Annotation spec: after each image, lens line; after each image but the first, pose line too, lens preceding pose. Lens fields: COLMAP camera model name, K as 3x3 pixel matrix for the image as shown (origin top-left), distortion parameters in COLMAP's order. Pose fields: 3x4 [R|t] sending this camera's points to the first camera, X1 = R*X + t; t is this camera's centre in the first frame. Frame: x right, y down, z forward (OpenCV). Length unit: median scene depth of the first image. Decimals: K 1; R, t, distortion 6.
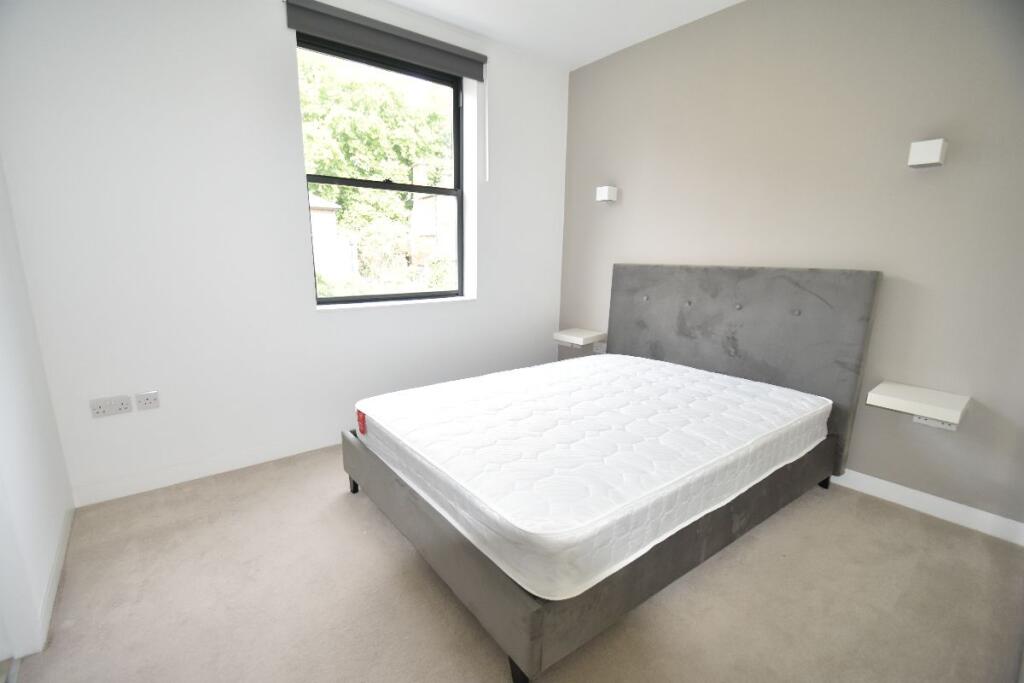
lens RADIAL K [[455.7, 0, 514.9], [0, 455.7, 360.5], [0, 0, 1]] dist [-0.001483, -0.000244]
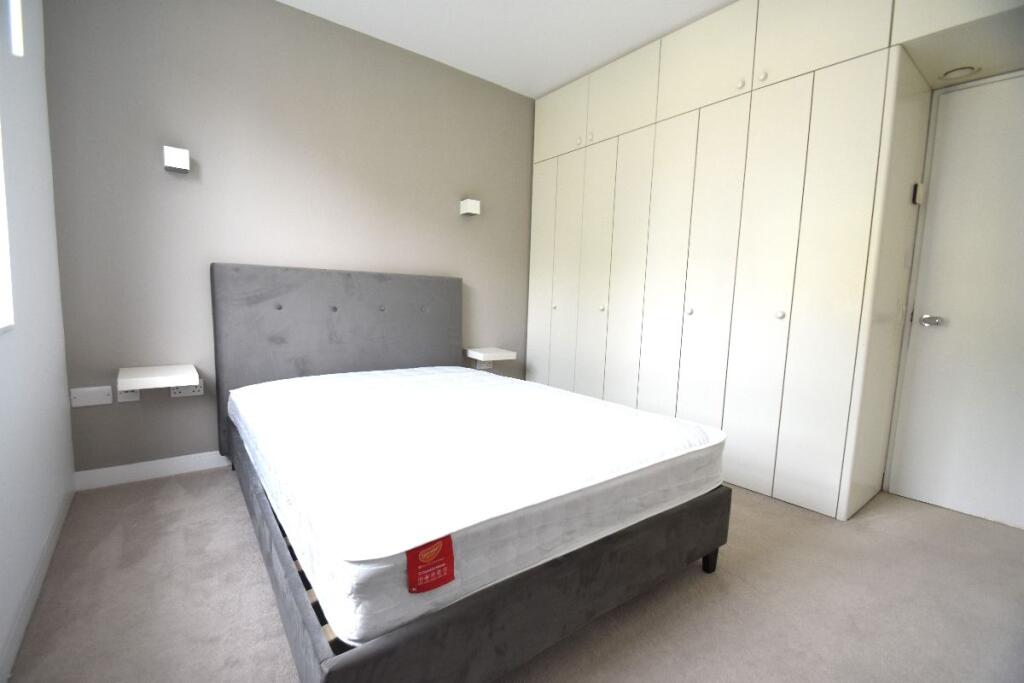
lens RADIAL K [[443.0, 0, 512.0], [0, 443.0, 341.5], [0, 0, 1]] dist [-0.000709, -0.000155]
pose [[0.013850, -0.116741, 0.993066, -0.511533], [0.201553, 0.973101, 0.111583, -0.083372], [-0.979380, 0.198610, 0.037007, 0.590173]]
